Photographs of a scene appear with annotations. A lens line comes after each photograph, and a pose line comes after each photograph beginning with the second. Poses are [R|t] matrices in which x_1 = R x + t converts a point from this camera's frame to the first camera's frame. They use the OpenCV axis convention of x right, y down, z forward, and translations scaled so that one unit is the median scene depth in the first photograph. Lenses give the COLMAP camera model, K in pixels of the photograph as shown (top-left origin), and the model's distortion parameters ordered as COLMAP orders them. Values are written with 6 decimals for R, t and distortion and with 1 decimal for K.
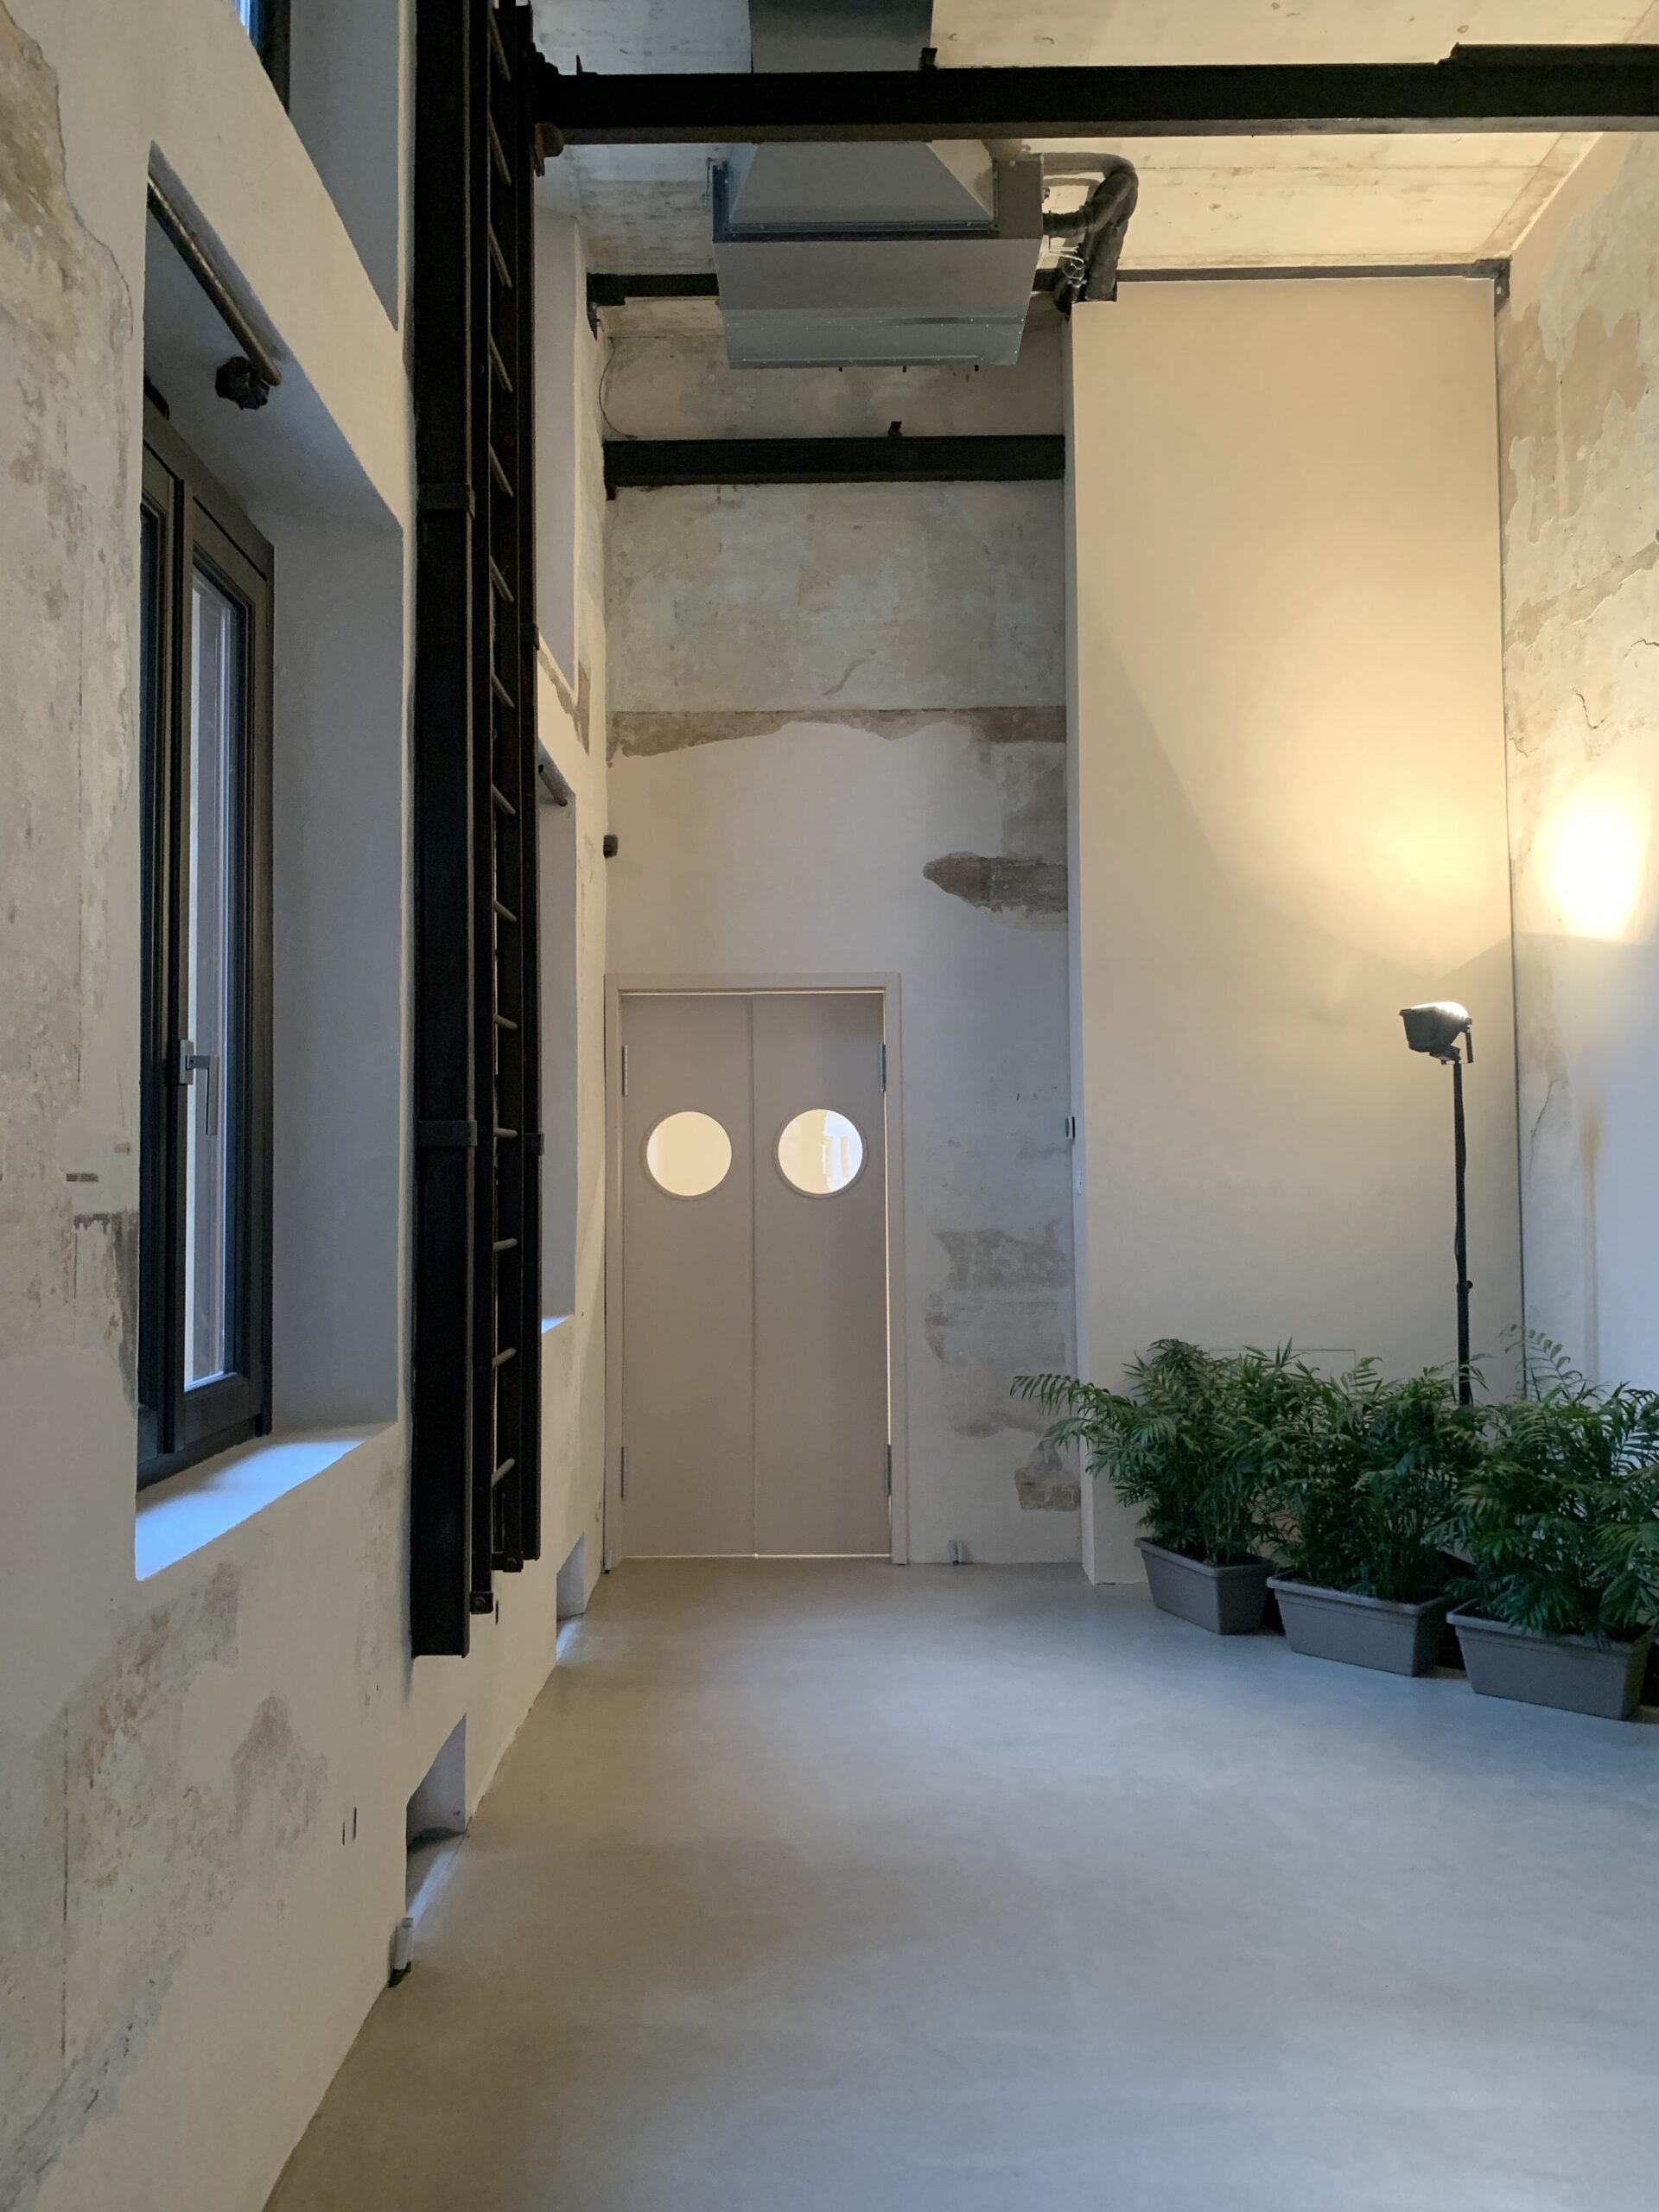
lens RADIAL K [[1690.5, 0, 829.5], [0, 1690.5, 1106.0], [0, 0, 1]] dist [0.016227, -0.021528]
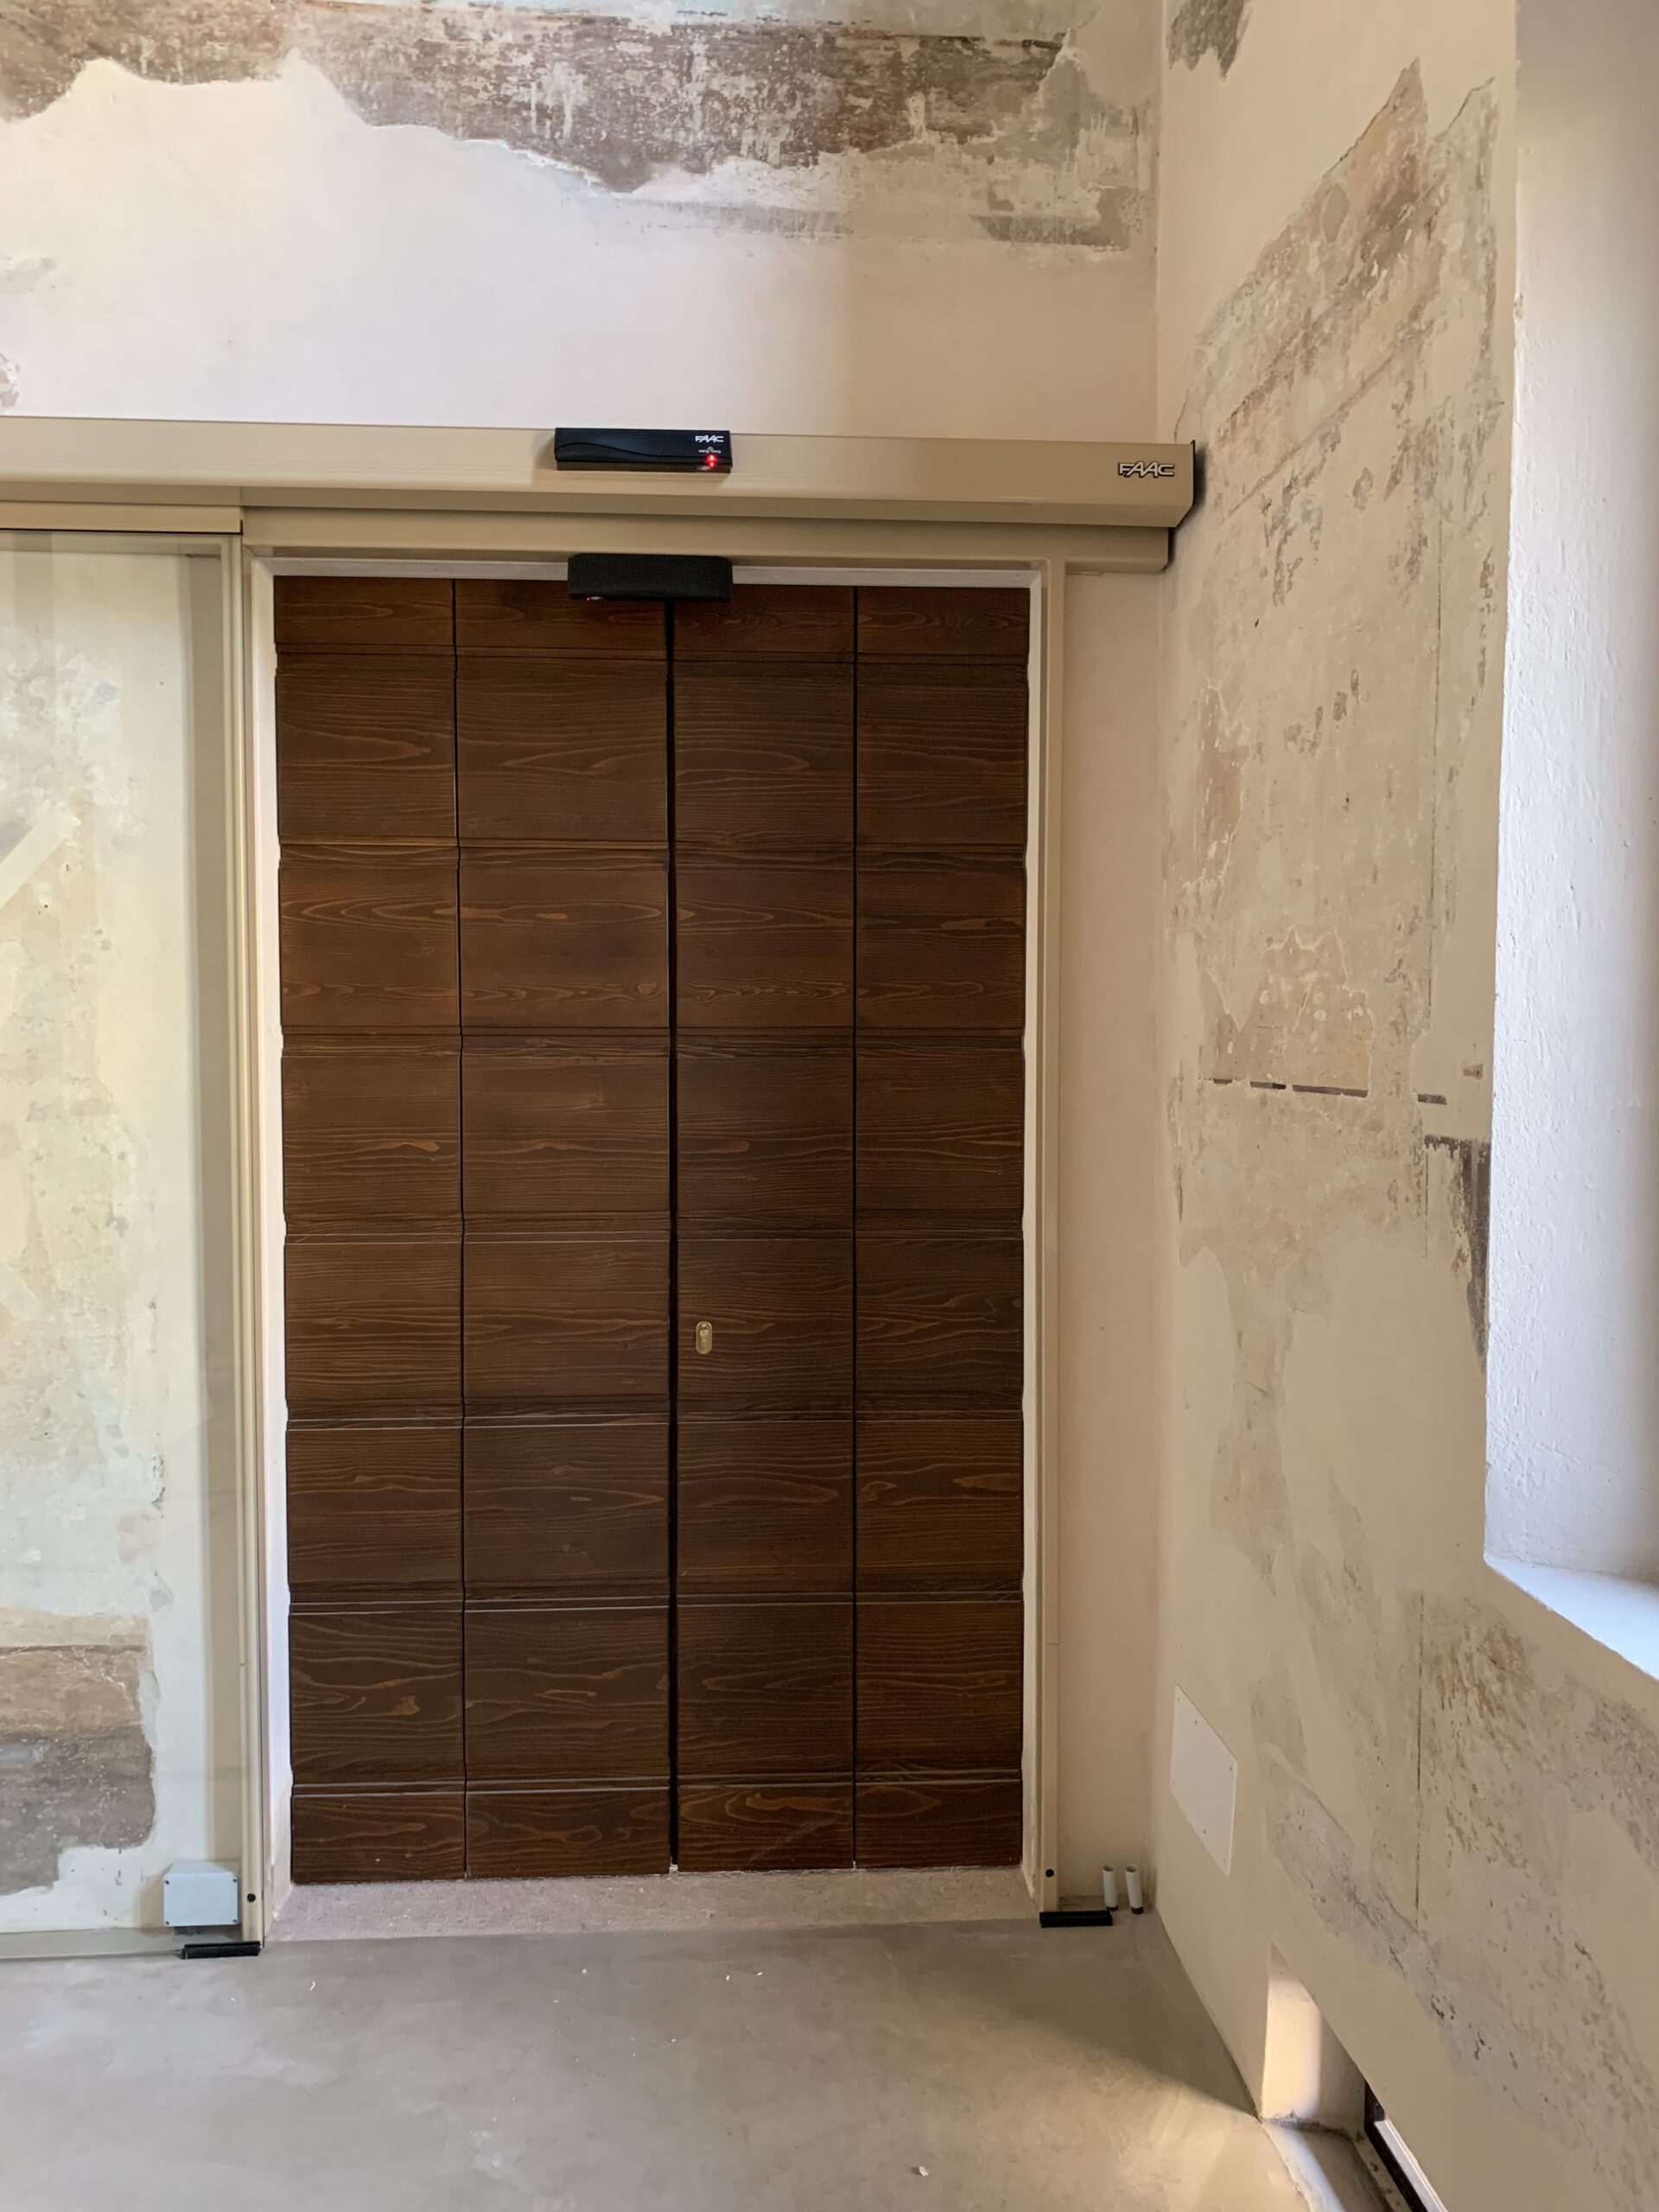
lens RADIAL K [[1690.5, 0, 829.5], [0, 1690.5, 1106.0], [0, 0, 1]] dist [0.016227, -0.021528]
pose [[-0.997861, 0.011189, -0.064401, -0.013545], [0.011002, 0.999934, 0.003267, 0.039666], [0.064433, 0.002552, -0.997919, 2.023606]]
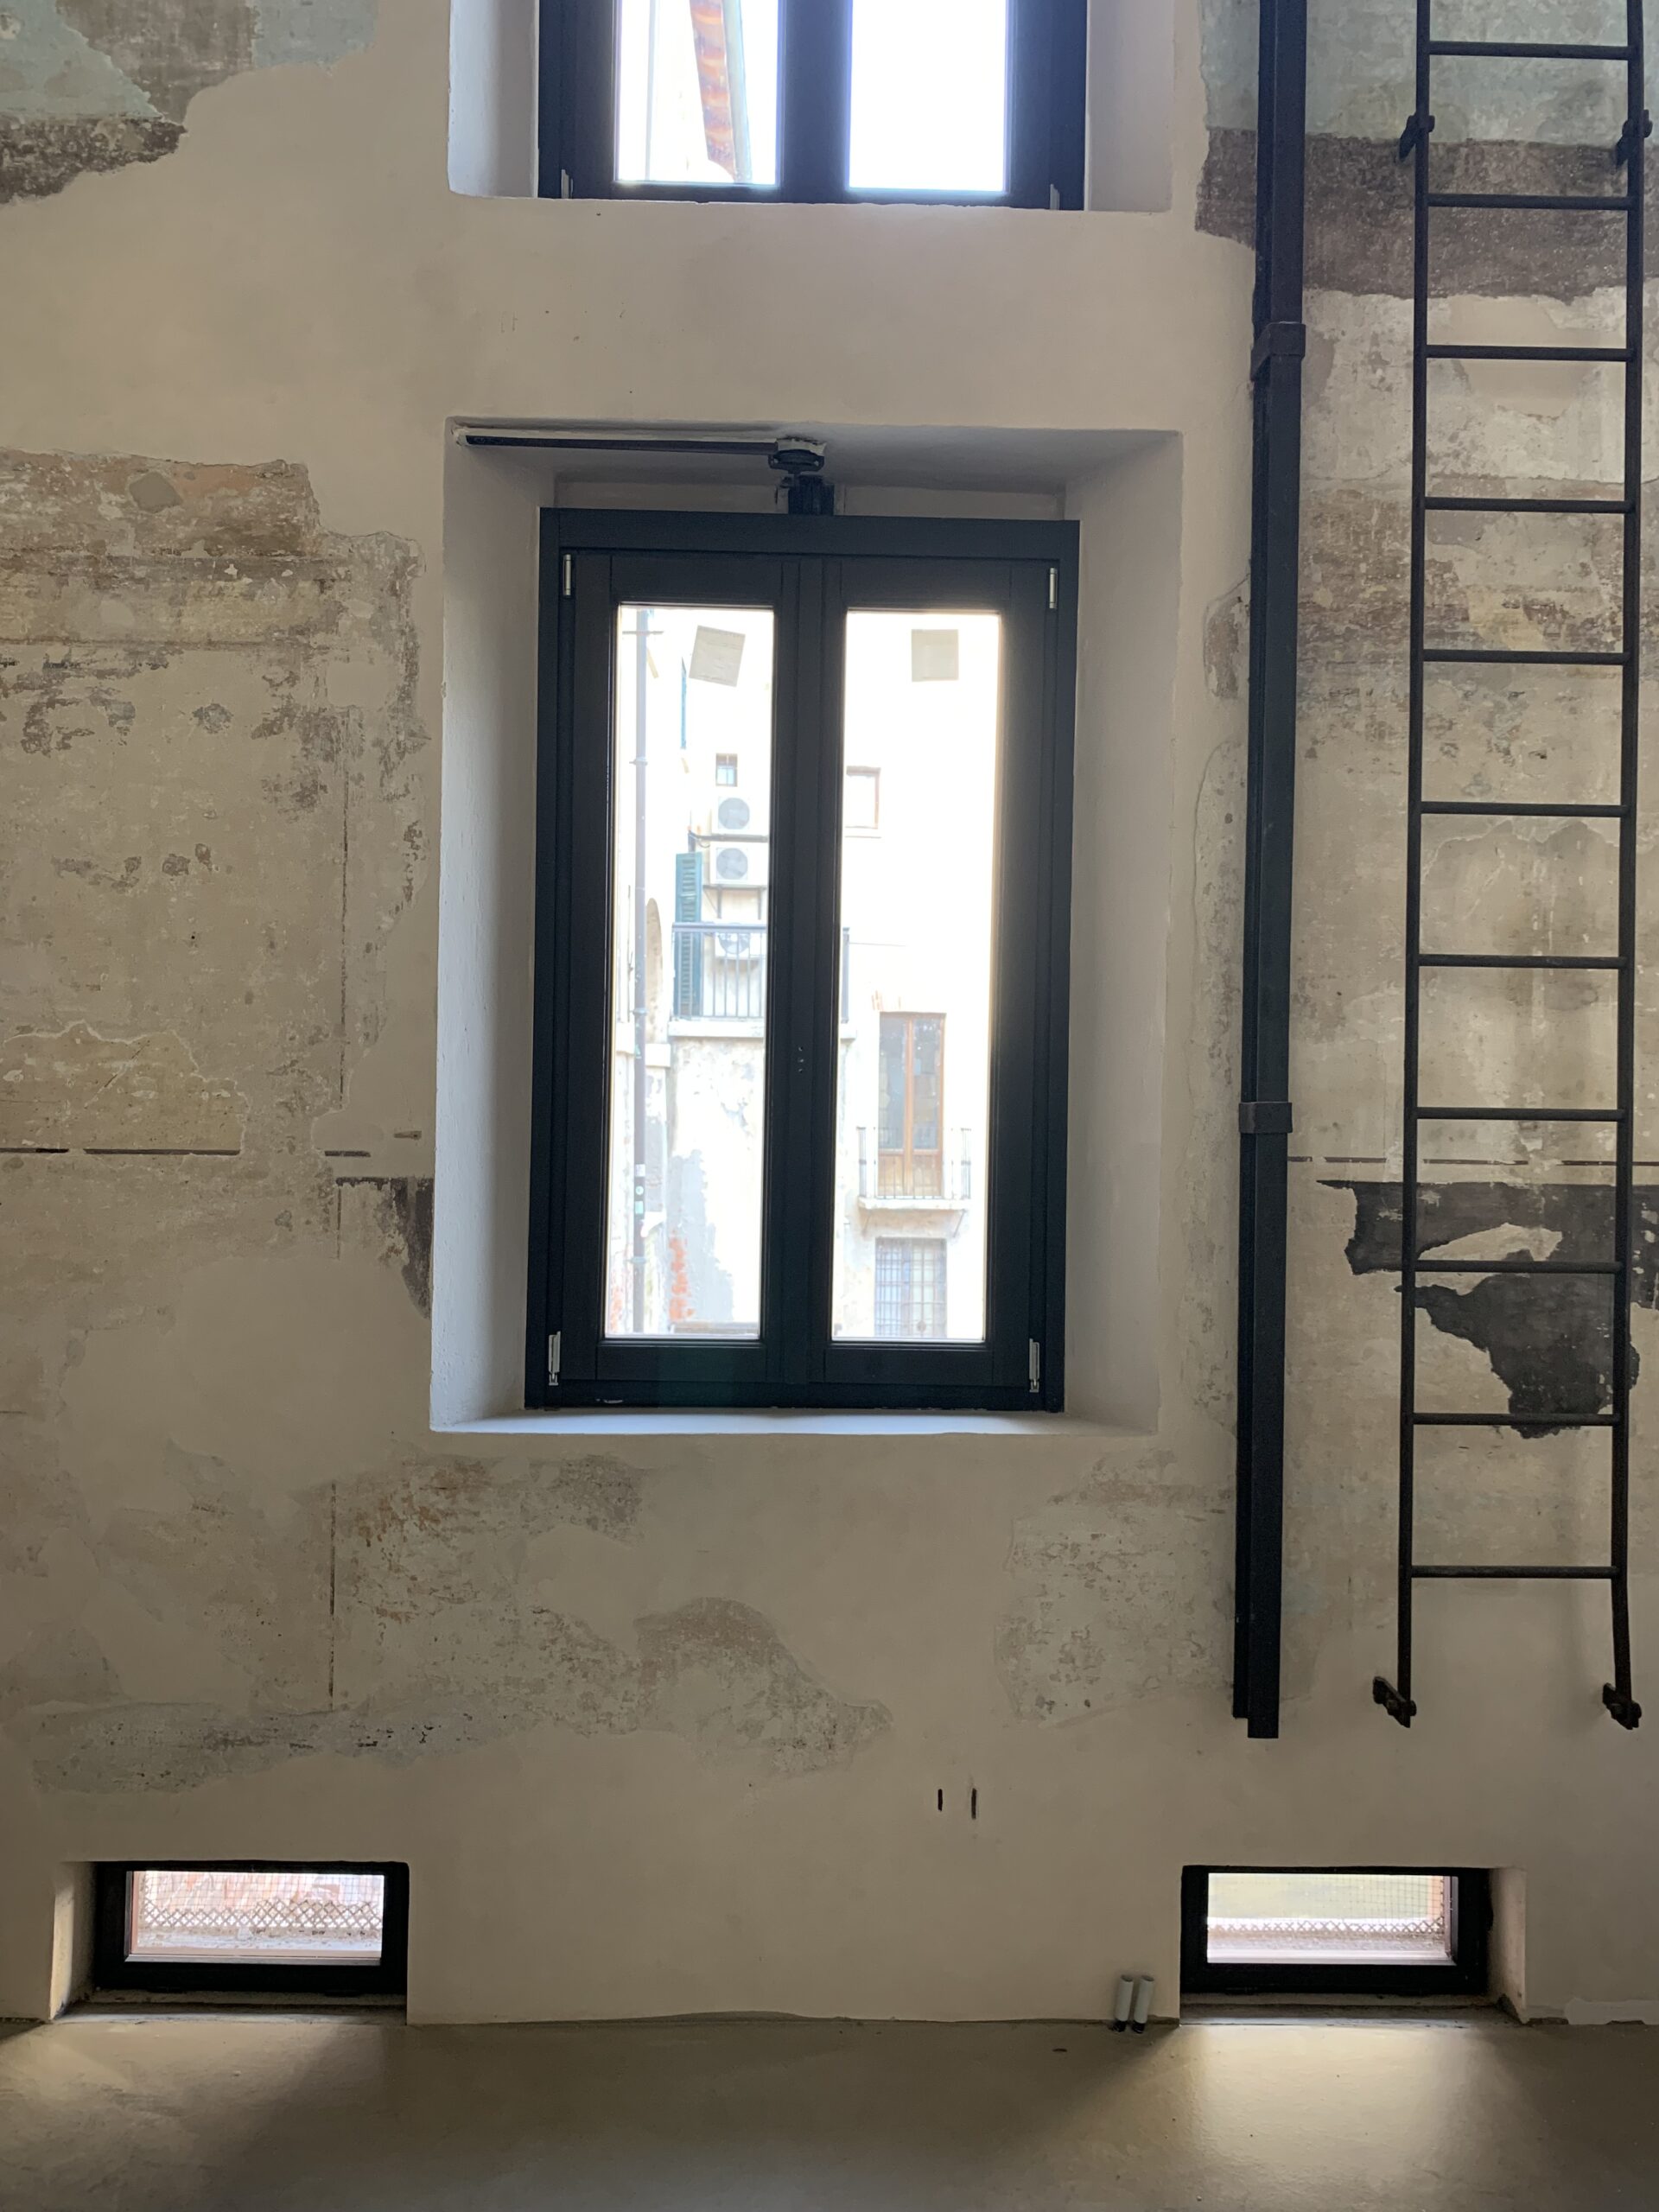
lens RADIAL K [[1690.5, 0, 829.5], [0, 1690.5, 1106.0], [0, 0, 1]] dist [0.016227, -0.021528]
pose [[0.008378, 0.009259, -0.999922, 1.146402], [0.026606, 0.999601, 0.009479, -0.005031], [0.999611, -0.026683, 0.008129, 1.456150]]
